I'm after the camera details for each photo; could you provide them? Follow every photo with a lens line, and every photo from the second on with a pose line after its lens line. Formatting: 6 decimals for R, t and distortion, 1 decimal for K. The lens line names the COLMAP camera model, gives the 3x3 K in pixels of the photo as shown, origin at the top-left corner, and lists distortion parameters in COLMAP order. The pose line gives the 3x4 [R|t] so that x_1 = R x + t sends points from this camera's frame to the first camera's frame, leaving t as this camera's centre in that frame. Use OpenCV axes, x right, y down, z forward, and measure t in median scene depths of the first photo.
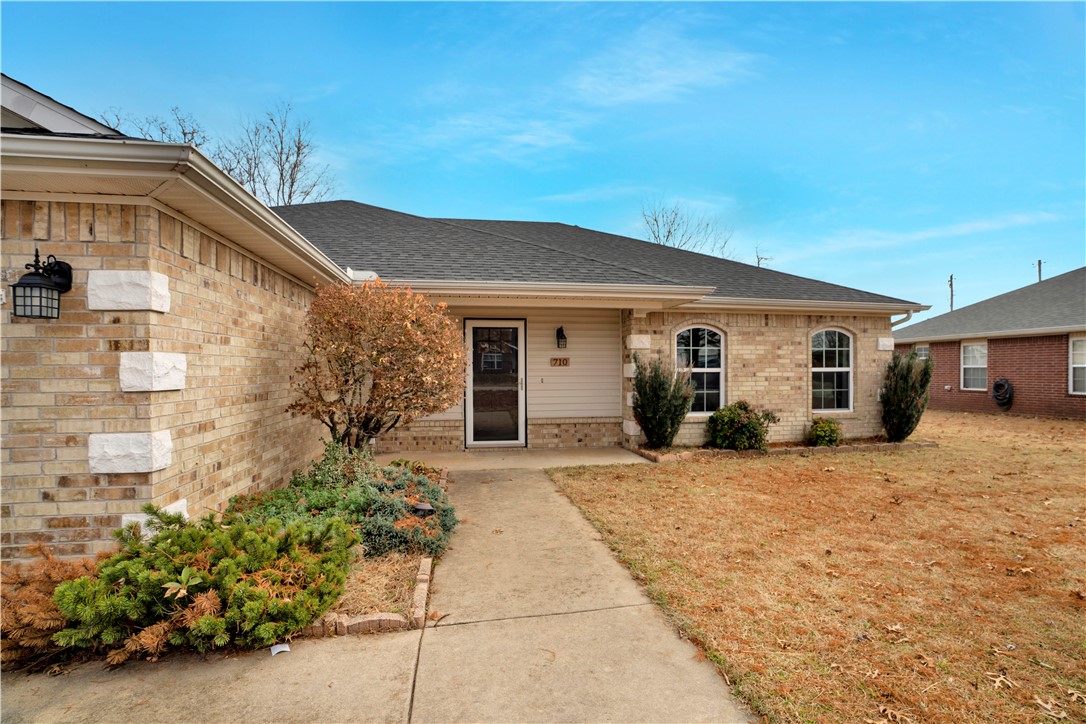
lens RADIAL K [[515.2, 0, 546.0], [0, 515.2, 371.6], [0, 0, 1]] dist [-0.072341, 0.026861]
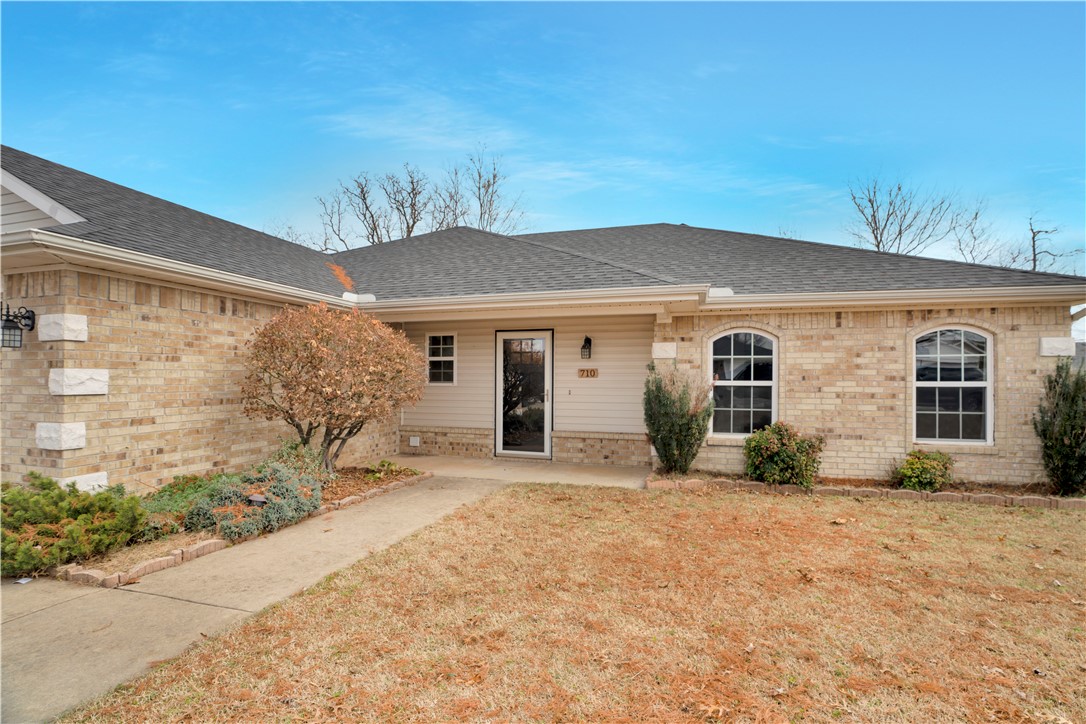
lens RADIAL K [[515.2, 0, 546.0], [0, 515.2, 371.6], [0, 0, 1]] dist [-0.072341, 0.026861]
pose [[0.892716, 0.001226, -0.450619, 0.390330], [-0.008475, 0.999865, -0.014070, -0.007473], [0.450541, 0.016379, 0.892605, 0.116895]]
